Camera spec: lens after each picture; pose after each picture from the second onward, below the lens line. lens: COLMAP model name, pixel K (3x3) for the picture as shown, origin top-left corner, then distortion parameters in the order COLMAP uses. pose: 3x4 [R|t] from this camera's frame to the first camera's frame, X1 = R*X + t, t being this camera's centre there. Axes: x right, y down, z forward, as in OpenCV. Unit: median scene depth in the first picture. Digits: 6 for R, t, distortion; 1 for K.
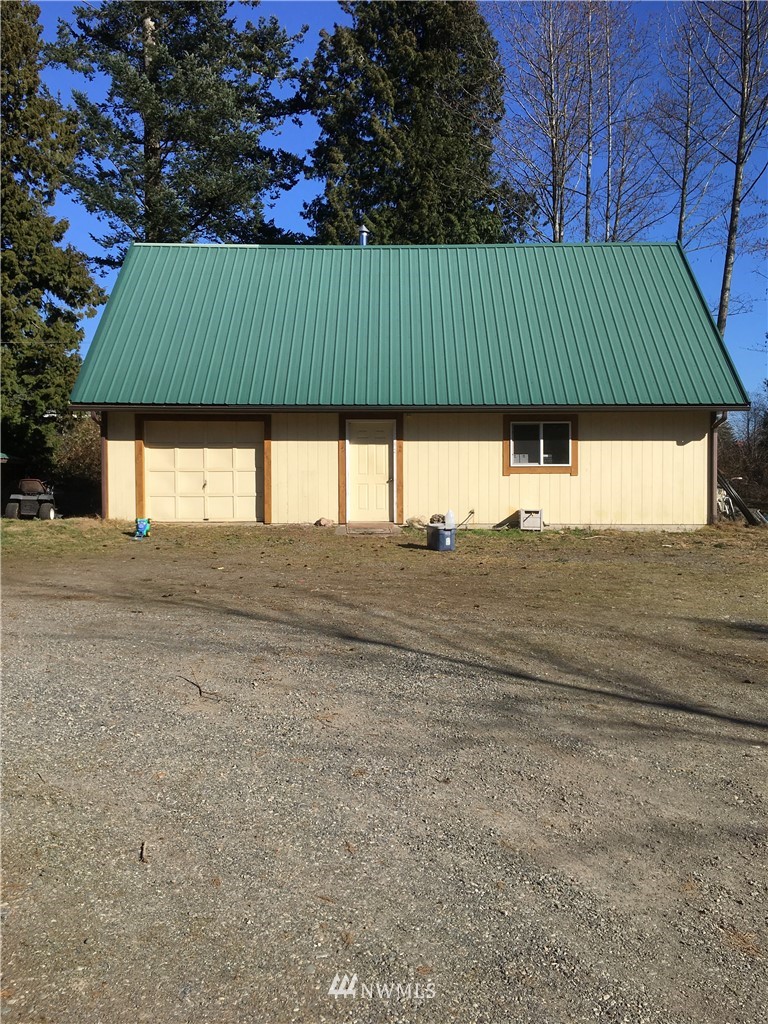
lens RADIAL K [[860.8, 0, 384.0], [0, 860.8, 512.0], [0, 0, 1]] dist [0.006150, -0.084005]
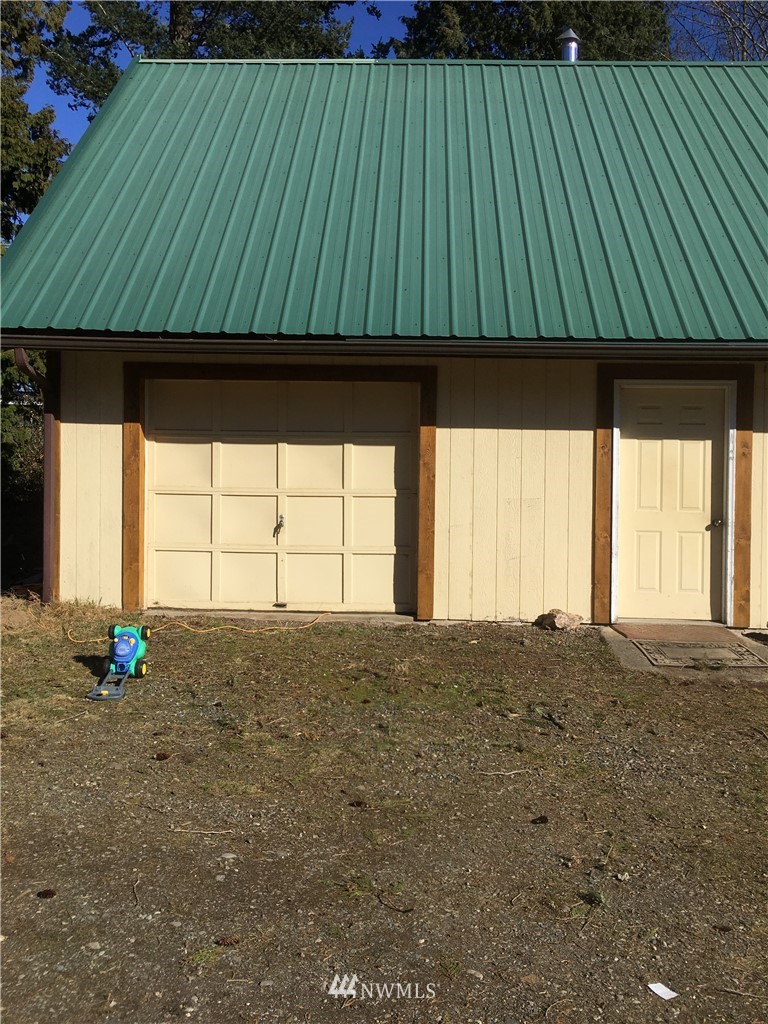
lens RADIAL K [[887.1, 0, 384.0], [0, 887.1, 512.0], [0, 0, 1]] dist [0.005478, -0.000875]
pose [[0.999303, 0.015407, -0.034015, -0.141371], [-0.015670, 0.999849, -0.007478, -0.036818], [0.033895, 0.008006, 0.999393, 0.556603]]
